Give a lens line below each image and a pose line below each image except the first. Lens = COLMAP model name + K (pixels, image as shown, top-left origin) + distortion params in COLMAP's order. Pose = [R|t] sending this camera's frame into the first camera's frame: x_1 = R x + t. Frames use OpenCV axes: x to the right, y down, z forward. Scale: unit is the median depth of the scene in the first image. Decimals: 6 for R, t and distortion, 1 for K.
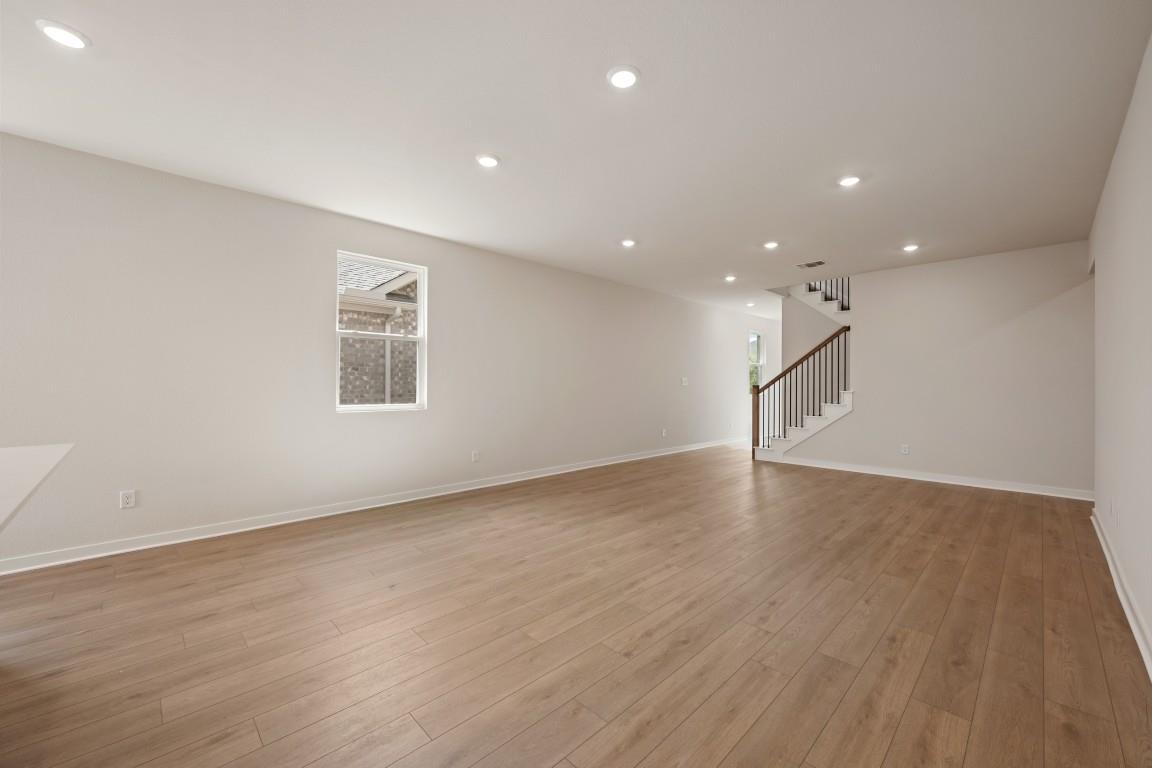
lens RADIAL K [[455.1, 0, 575.7], [0, 455.1, 383.0], [0, 0, 1]] dist [-0.002384, 0.000883]
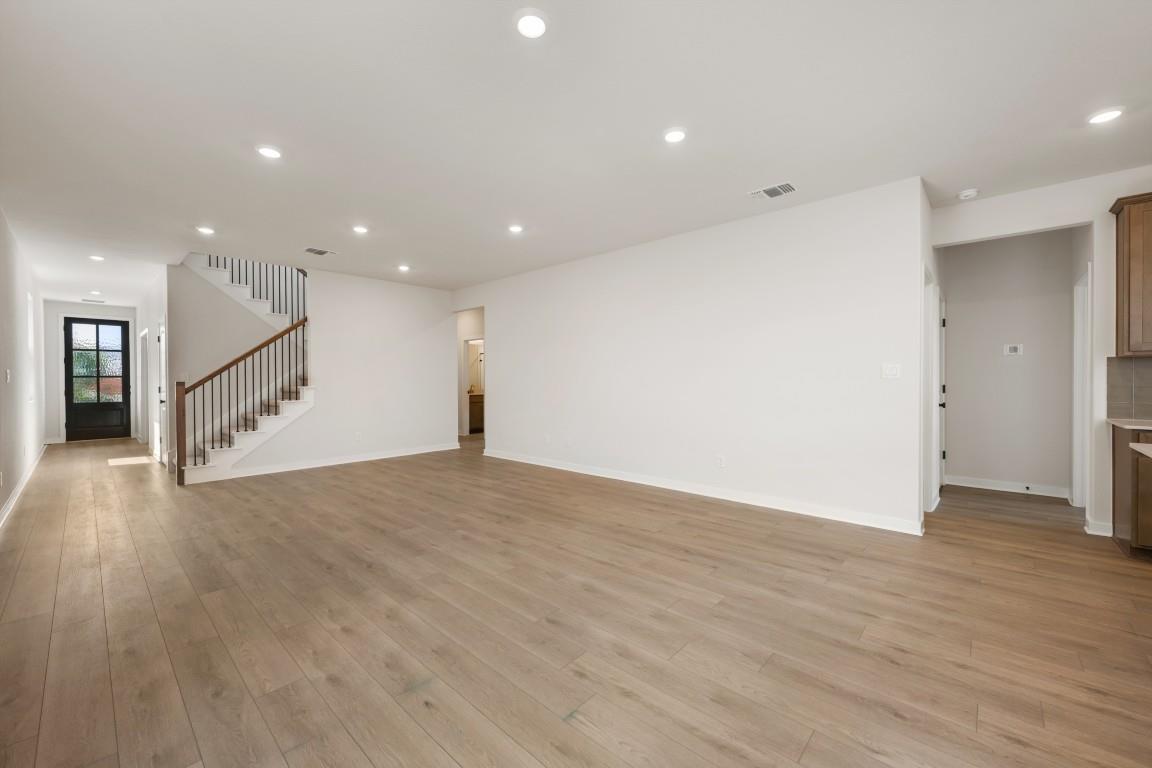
lens RADIAL K [[455.1, 0, 574.8], [0, 455.1, 382.5], [0, 0, 1]] dist [-0.002384, 0.000883]
pose [[-0.052764, -0.011635, 0.998539, -0.679967], [0.002359, 0.999928, 0.011775, -0.002513], [-0.998604, 0.002977, -0.052733, 0.798496]]
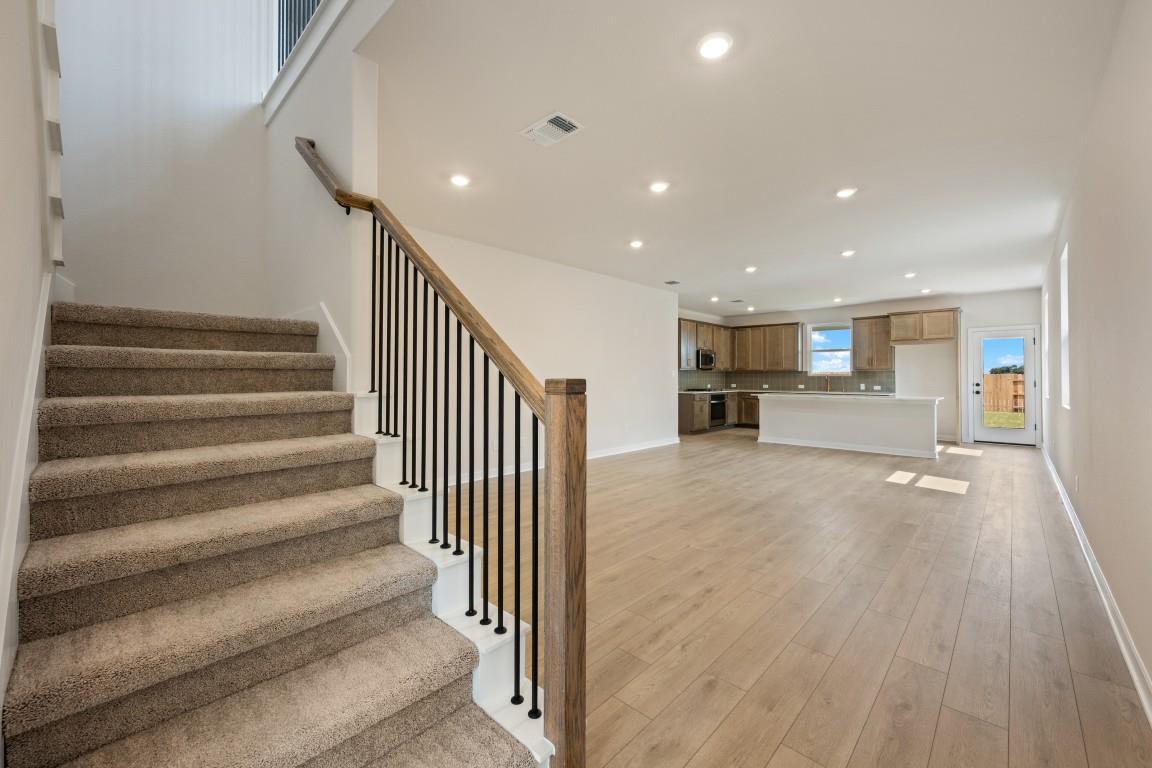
lens RADIAL K [[455.1, 0, 572.4], [0, 455.1, 373.2], [0, 0, 1]] dist [-0.002384, 0.000883]
pose [[-0.999561, -0.008277, -0.028444, 0.765399], [-0.007995, 0.999918, -0.009984, 0.008378], [0.028524, -0.009753, -0.999546, 2.248915]]
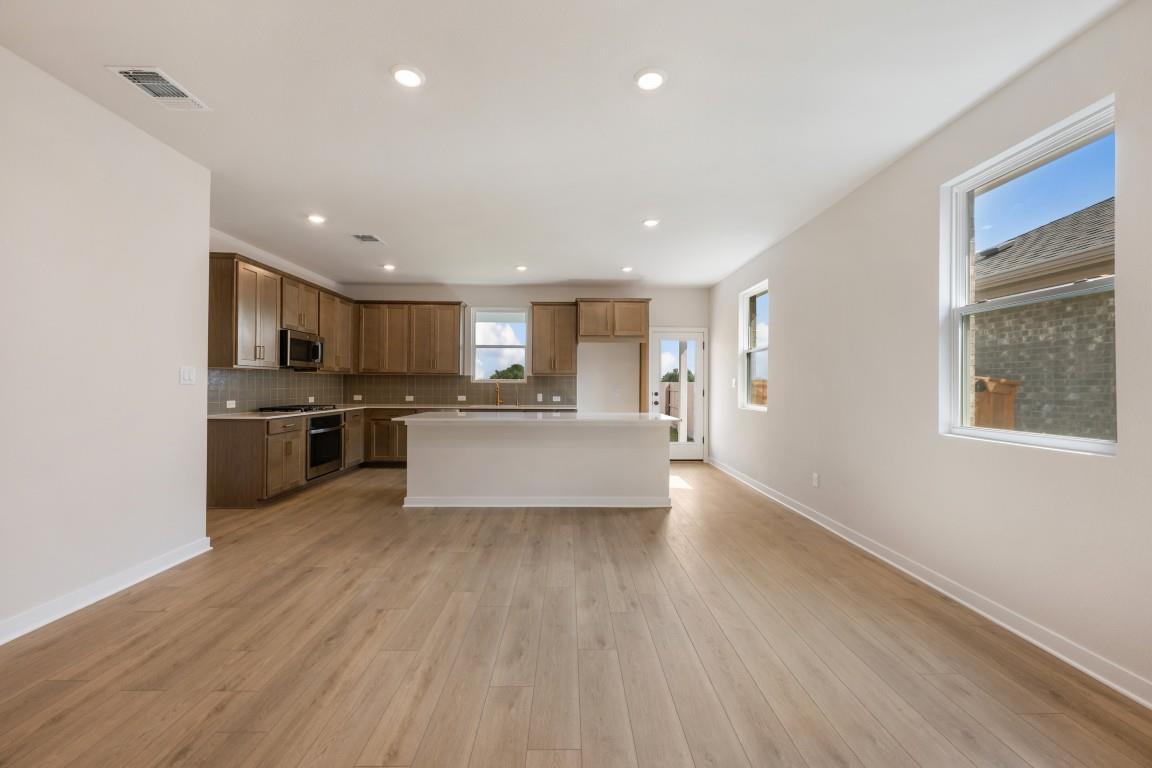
lens RADIAL K [[455.1, 0, 574.6], [0, 455.1, 380.6], [0, 0, 1]] dist [-0.002384, 0.000883]
pose [[-0.688937, -0.016395, -0.724636, 0.336863], [-0.008899, 0.999860, -0.014162, 0.001092], [0.724766, -0.003309, -0.688987, 1.158692]]
